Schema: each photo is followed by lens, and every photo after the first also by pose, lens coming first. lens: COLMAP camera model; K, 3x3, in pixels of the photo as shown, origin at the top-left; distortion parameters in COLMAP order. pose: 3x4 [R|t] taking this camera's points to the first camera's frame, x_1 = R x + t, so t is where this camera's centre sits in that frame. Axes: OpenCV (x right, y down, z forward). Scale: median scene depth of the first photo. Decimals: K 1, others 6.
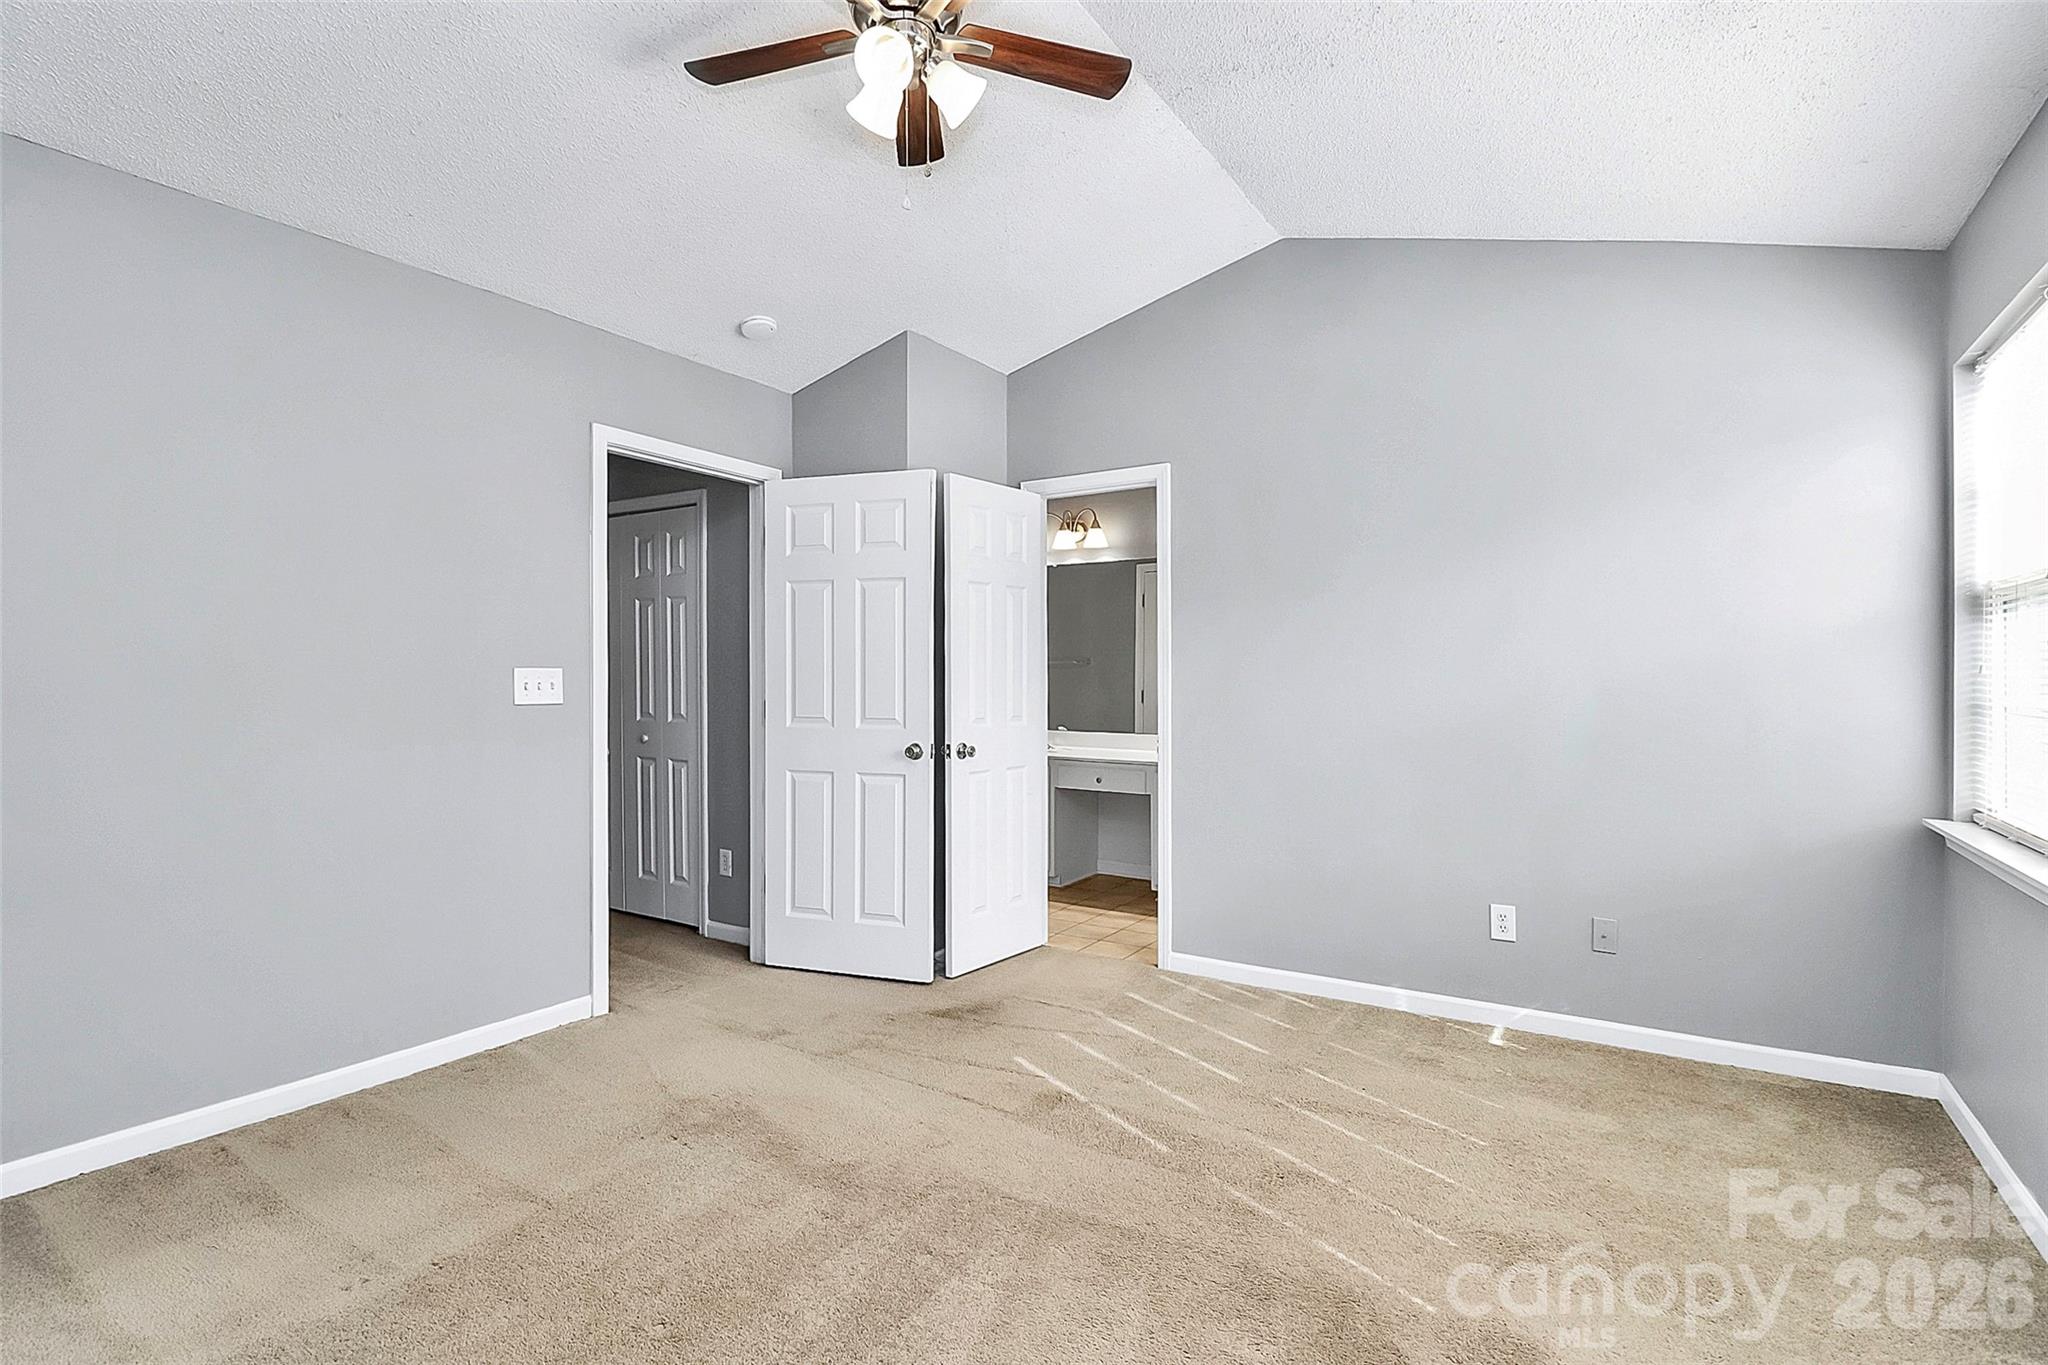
lens RADIAL K [[968.9, 0, 1012.9], [0, 968.9, 675.7], [0, 0, 1]] dist [-0.003244, -0.000849]
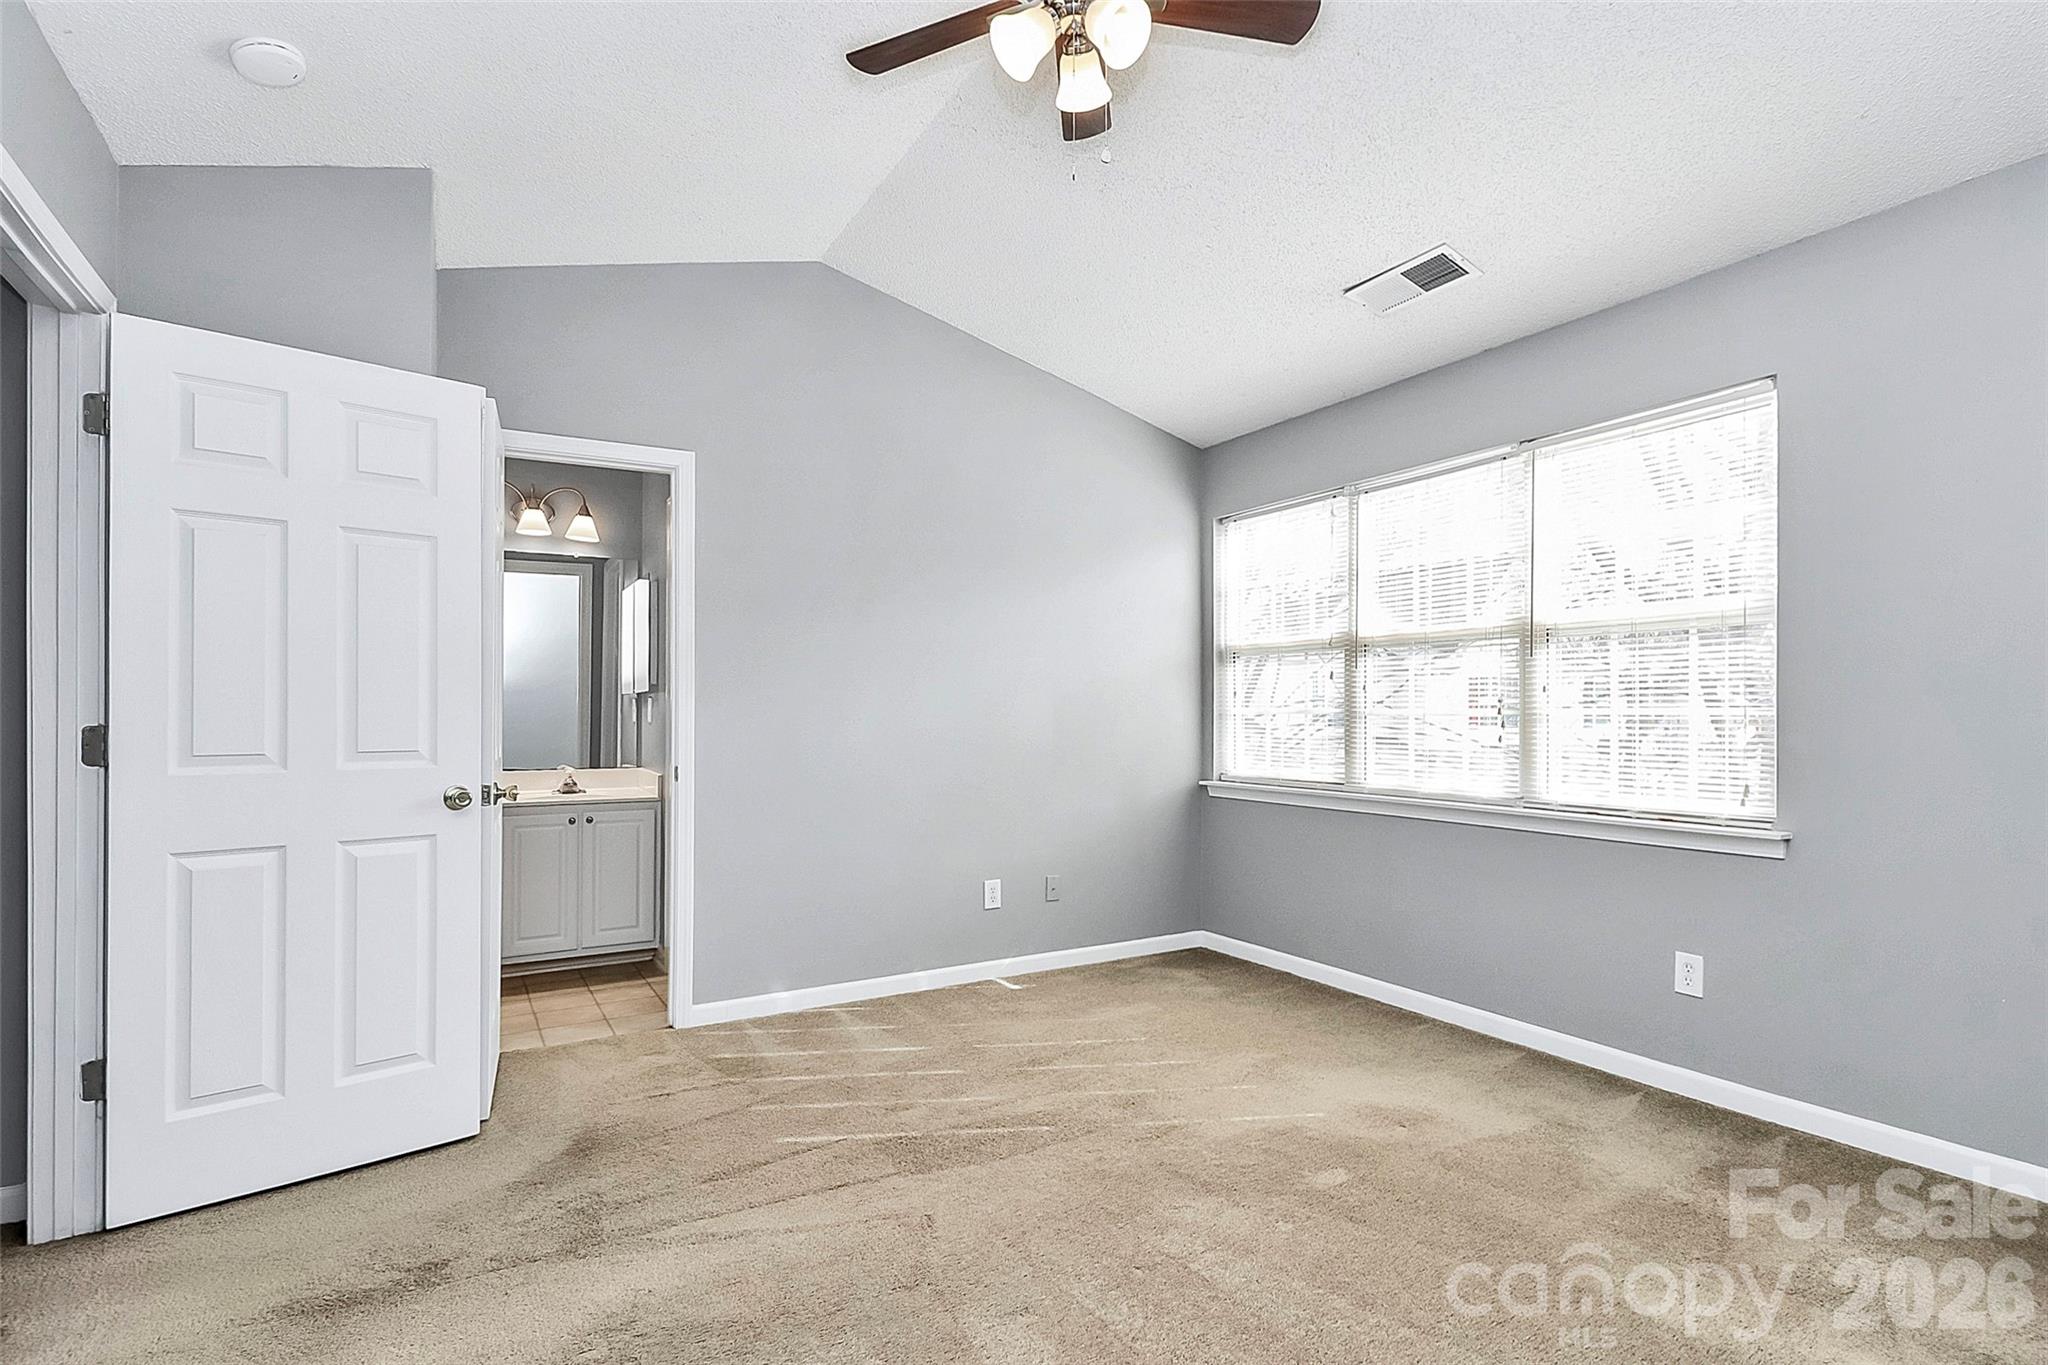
lens RADIAL K [[988.4, 0, 1017.3], [0, 988.4, 708.7], [0, 0, 1]] dist [-0.000237, -0.000265]
pose [[0.465506, 0.003795, 0.885036, -0.633403], [0.003179, 0.999977, -0.005959, 0.025306], [-0.885039, 0.005587, 0.465484, 0.399525]]
